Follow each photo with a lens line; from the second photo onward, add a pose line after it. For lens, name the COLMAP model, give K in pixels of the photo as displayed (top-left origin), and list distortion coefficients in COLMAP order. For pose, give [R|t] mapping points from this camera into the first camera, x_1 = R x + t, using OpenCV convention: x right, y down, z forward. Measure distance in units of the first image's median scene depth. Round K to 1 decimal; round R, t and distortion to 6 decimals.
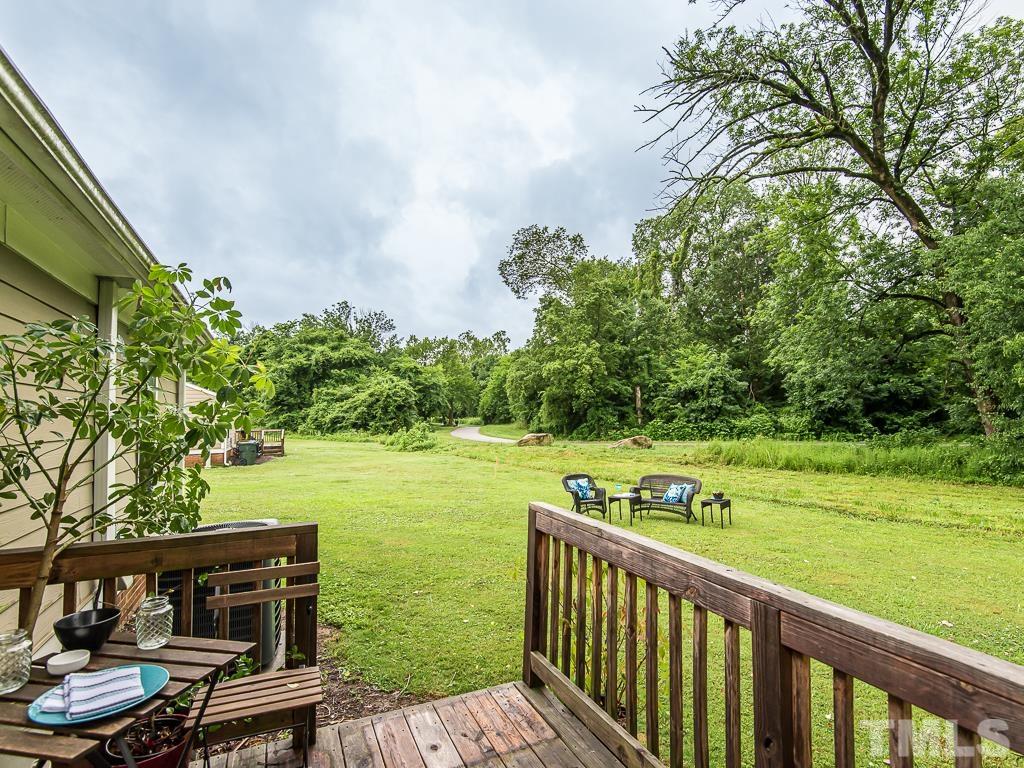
lens RADIAL K [[518.0, 0, 515.9], [0, 518.0, 386.7], [0, 0, 1]] dist [0.041814, -0.026453]
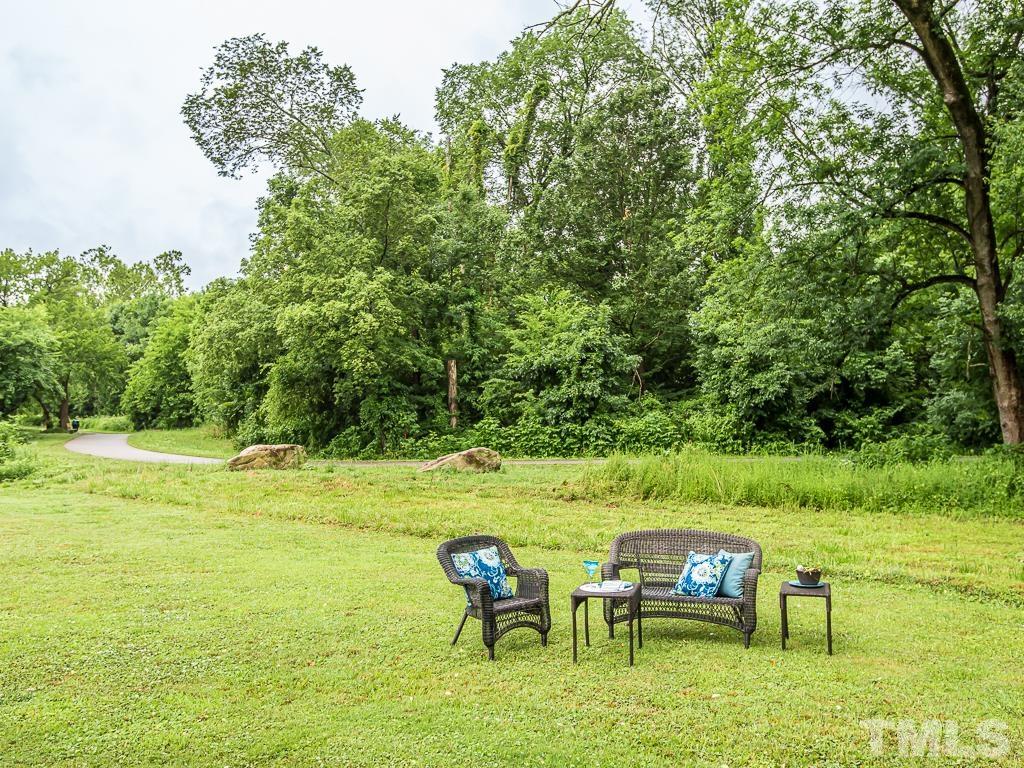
lens RADIAL K [[884.7, 0, 517.5], [0, 884.7, 389.8], [0, 0, 1]] dist [0.061428, -0.089434]
pose [[0.938525, 0.019748, 0.344646, -0.030088], [-0.028321, 0.999402, 0.019858, 0.014452], [-0.344047, -0.028398, 0.938523, 0.122966]]
